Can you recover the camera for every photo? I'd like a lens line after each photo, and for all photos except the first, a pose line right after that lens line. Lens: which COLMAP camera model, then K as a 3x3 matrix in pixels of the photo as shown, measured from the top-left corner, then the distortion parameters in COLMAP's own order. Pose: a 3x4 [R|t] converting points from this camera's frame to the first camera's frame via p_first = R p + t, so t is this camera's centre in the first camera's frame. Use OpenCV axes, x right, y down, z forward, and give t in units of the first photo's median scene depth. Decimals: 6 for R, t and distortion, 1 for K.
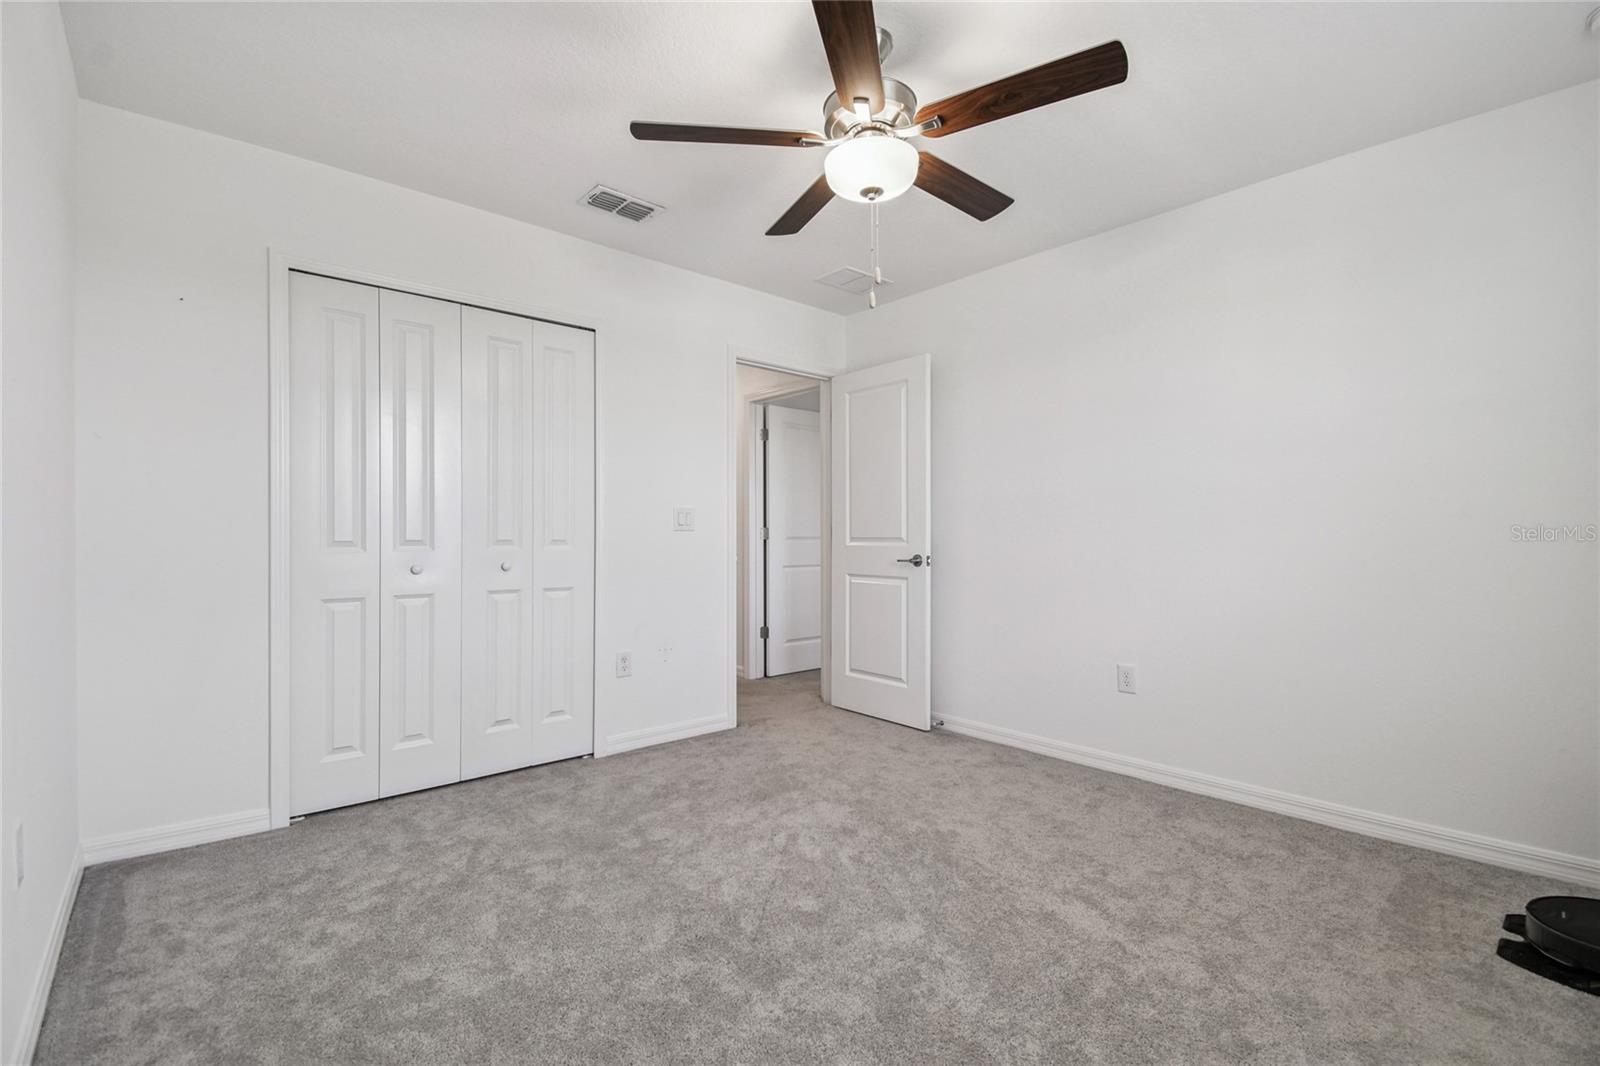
lens RADIAL K [[708.9, 0, 804.4], [0, 708.9, 524.8], [0, 0, 1]] dist [0.019115, -0.000418]
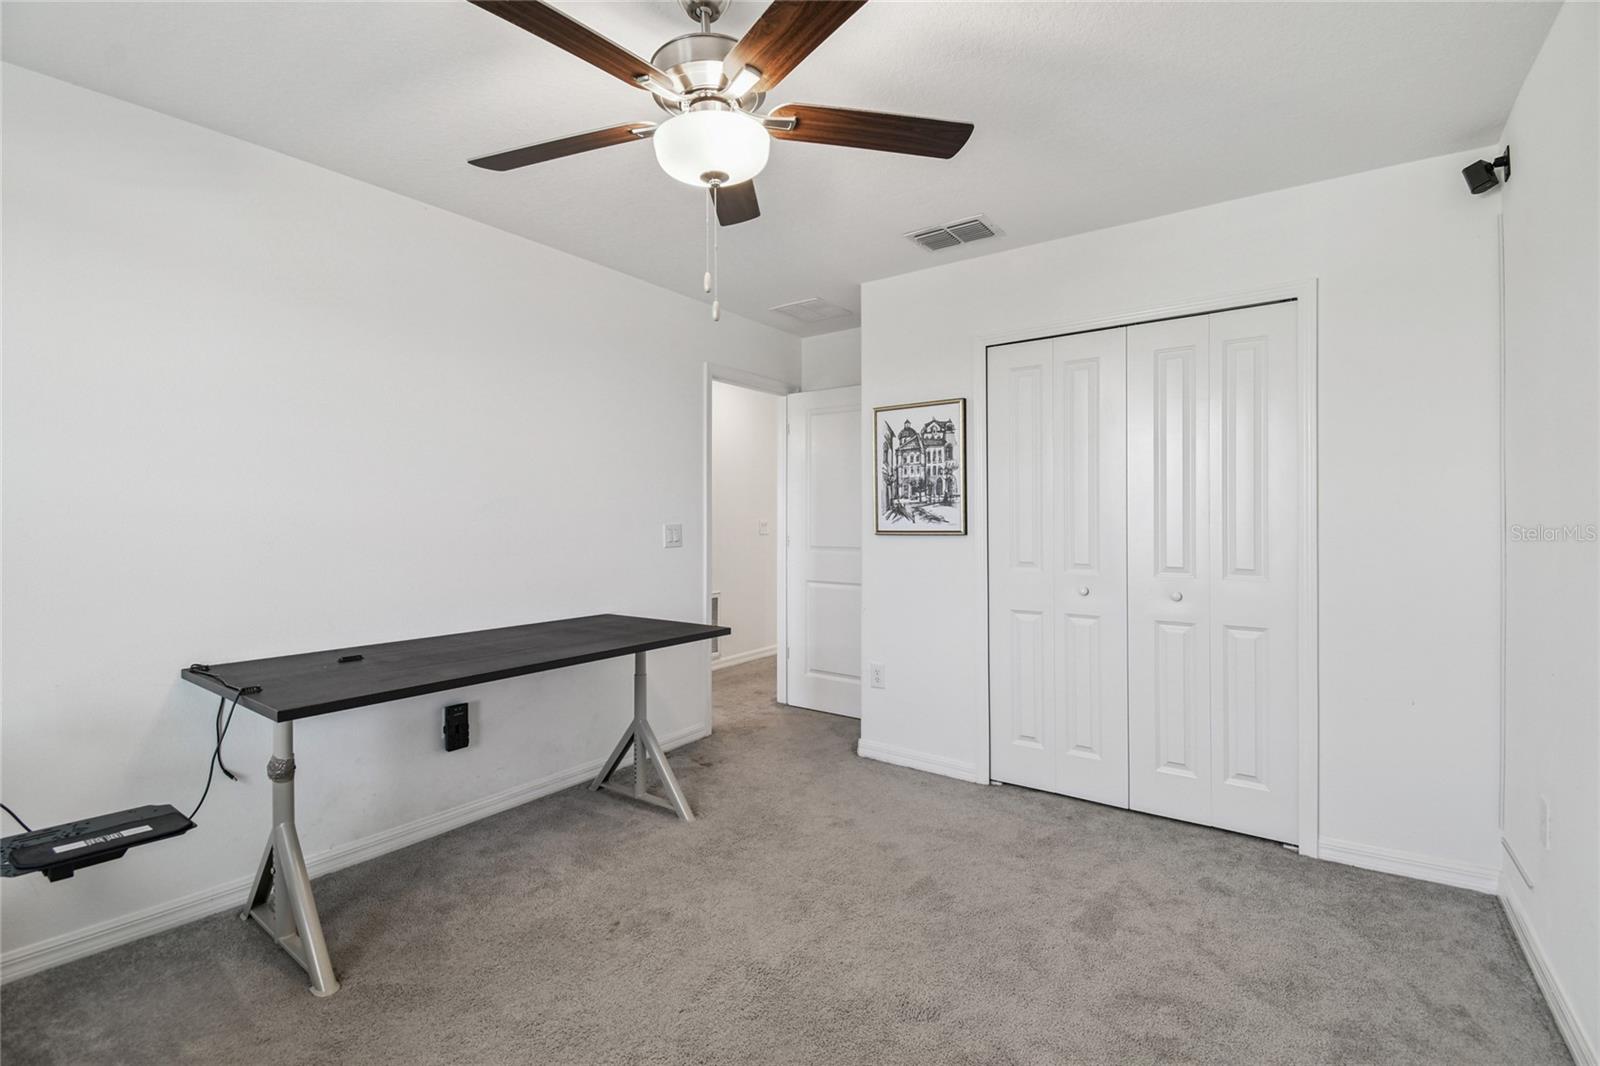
lens RADIAL K [[716.6, 0, 797.1], [0, 716.6, 553.8], [0, 0, 1]] dist [-0.000351, -0.000113]
pose [[0.215319, 0.003962, -0.976536, 0.407867], [-0.008432, 0.999962, 0.002197, 0.007822], [0.976507, 0.007761, 0.215344, 0.353385]]
